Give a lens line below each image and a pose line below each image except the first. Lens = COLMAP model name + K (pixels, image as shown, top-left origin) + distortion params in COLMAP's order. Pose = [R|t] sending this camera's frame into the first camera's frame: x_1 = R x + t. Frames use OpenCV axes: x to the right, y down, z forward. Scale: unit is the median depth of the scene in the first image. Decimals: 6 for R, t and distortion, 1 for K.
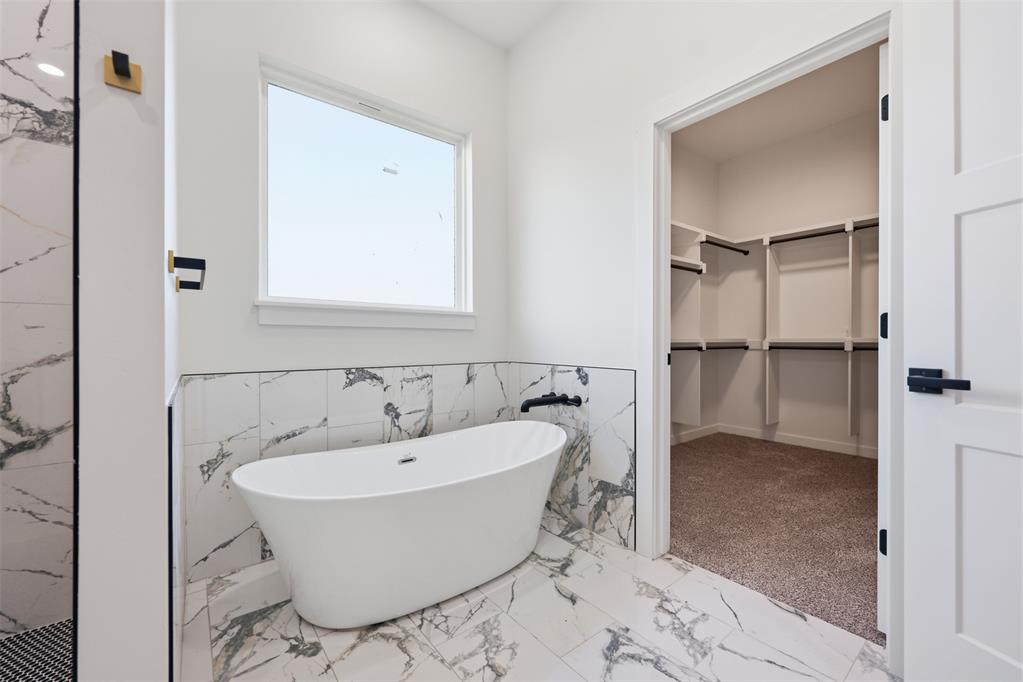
lens RADIAL K [[411.5, 0, 510.2], [0, 411.5, 345.3], [0, 0, 1]] dist [-0.001197, -0.000370]
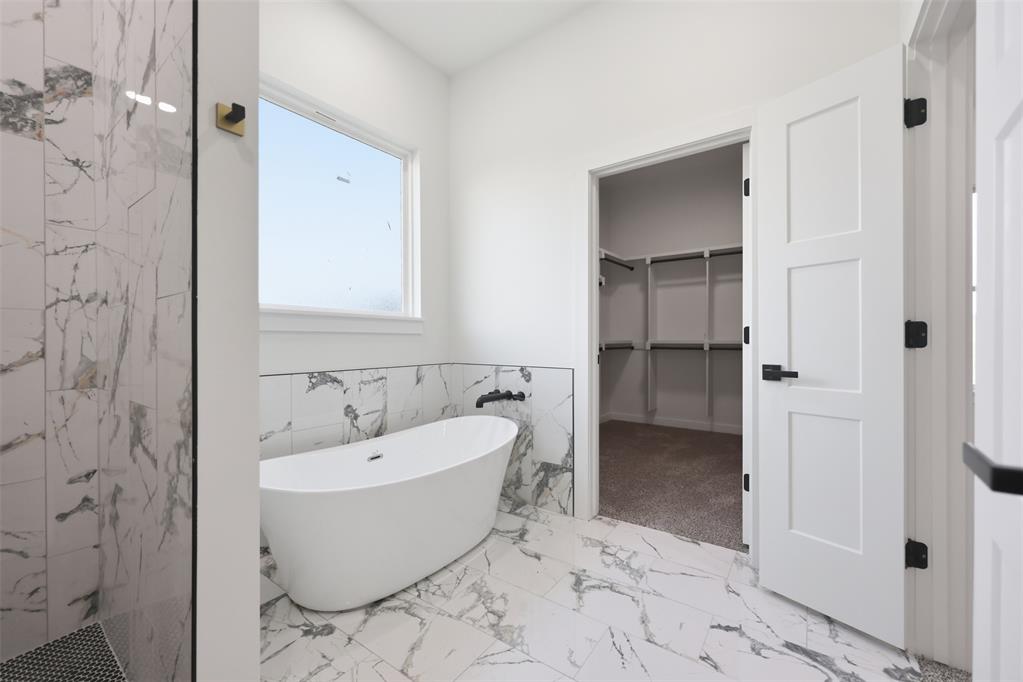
lens RADIAL K [[411.5, 0, 512.8], [0, 411.5, 344.5], [0, 0, 1]] dist [-0.001197, -0.000370]
pose [[0.961389, -0.003096, 0.275176, -0.182286], [0.002982, 0.999995, 0.000833, -0.011885], [-0.275178, 0.000020, 0.961393, -0.113801]]
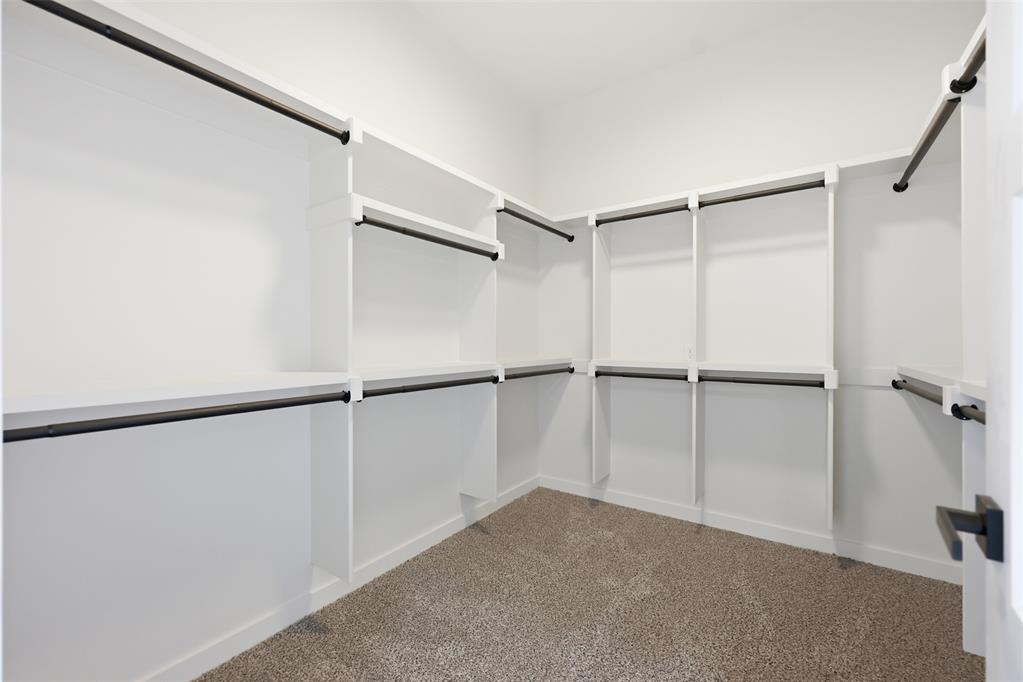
lens RADIAL K [[411.5, 0, 513.4], [0, 411.5, 341.1], [0, 0, 1]] dist [-0.001197, -0.000370]
pose [[0.953584, 0.005083, 0.301084, 0.519899], [-0.001874, 0.999938, -0.010947, -0.074493], [-0.301121, 0.009875, 0.953535, 0.685953]]
